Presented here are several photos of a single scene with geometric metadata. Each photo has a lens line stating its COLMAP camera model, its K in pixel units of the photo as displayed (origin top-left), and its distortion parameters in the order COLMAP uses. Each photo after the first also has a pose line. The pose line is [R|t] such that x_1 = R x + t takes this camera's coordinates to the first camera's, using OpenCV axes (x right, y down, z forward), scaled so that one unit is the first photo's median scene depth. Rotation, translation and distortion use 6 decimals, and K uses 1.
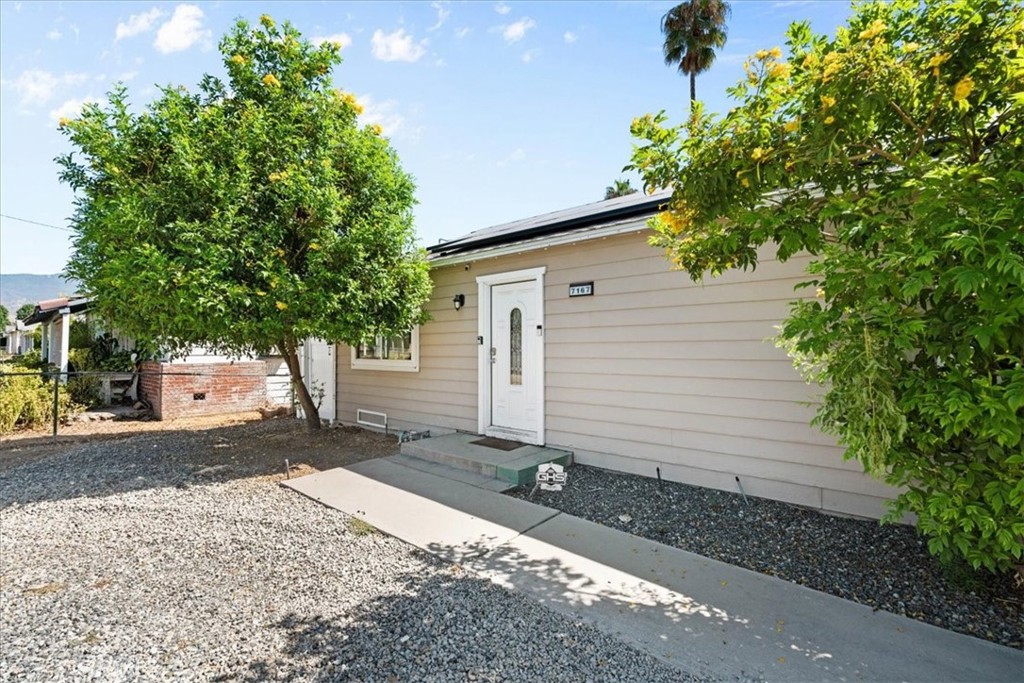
lens RADIAL K [[431.4, 0, 524.5], [0, 431.4, 346.6], [0, 0, 1]] dist [0.000086, 0.000059]
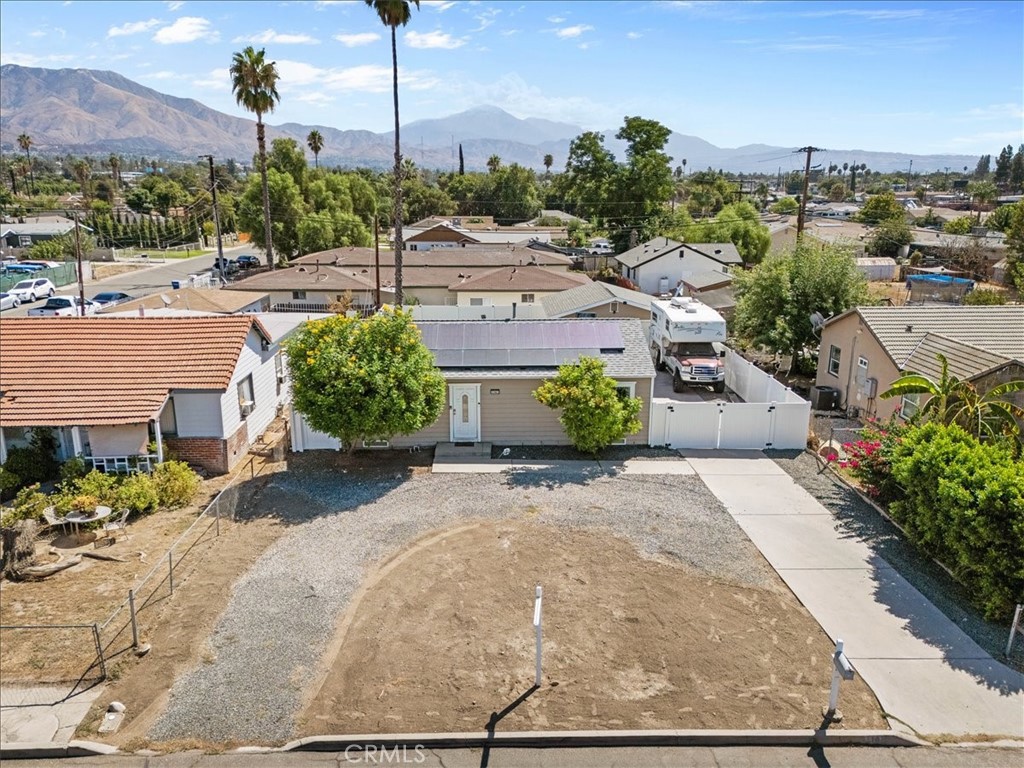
lens RADIAL K [[745.7, 0, 510.8], [0, 745.7, 383.8], [0, 0, 1]] dist [0.079673, -0.075210]
pose [[0.766247, -0.160899, 0.622075, -2.726166], [-0.003526, 0.967073, 0.254475, -1.361213], [-0.642536, -0.197184, 0.740449, -2.646222]]
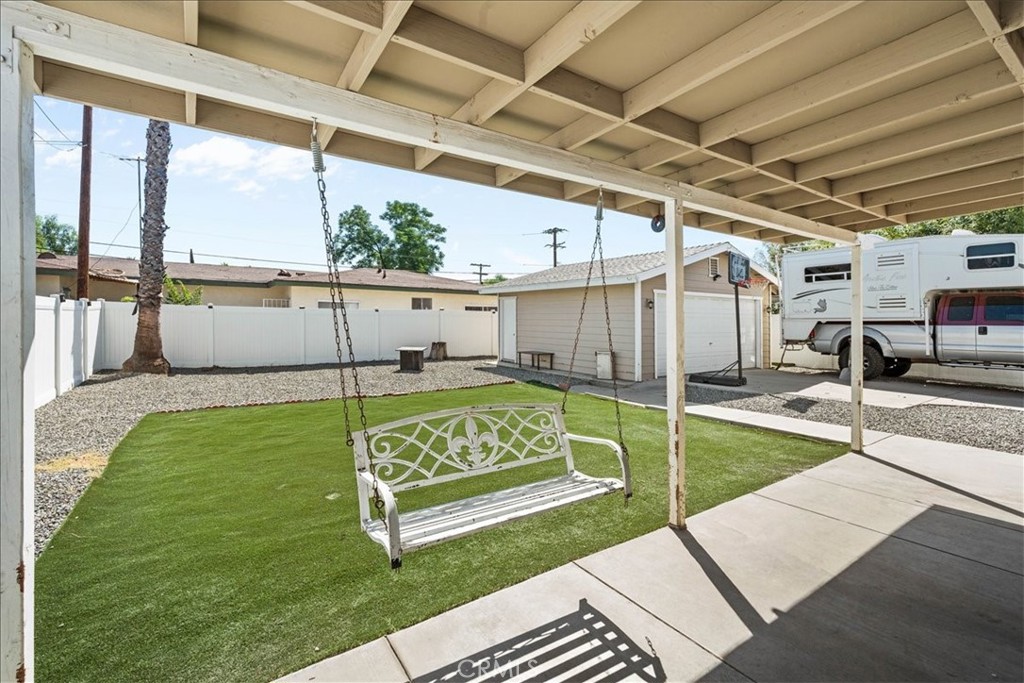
lens RADIAL K [[461.3, 0, 508.8], [0, 461.3, 320.8], [0, 0, 1]] dist [0.000005, 0.000161]
pose [[0.298544, 0.006679, 0.954372, 0.228144], [-0.009777, 0.999944, -0.003939, 0.032482], [-0.954346, -0.008155, 0.298593, 2.466289]]
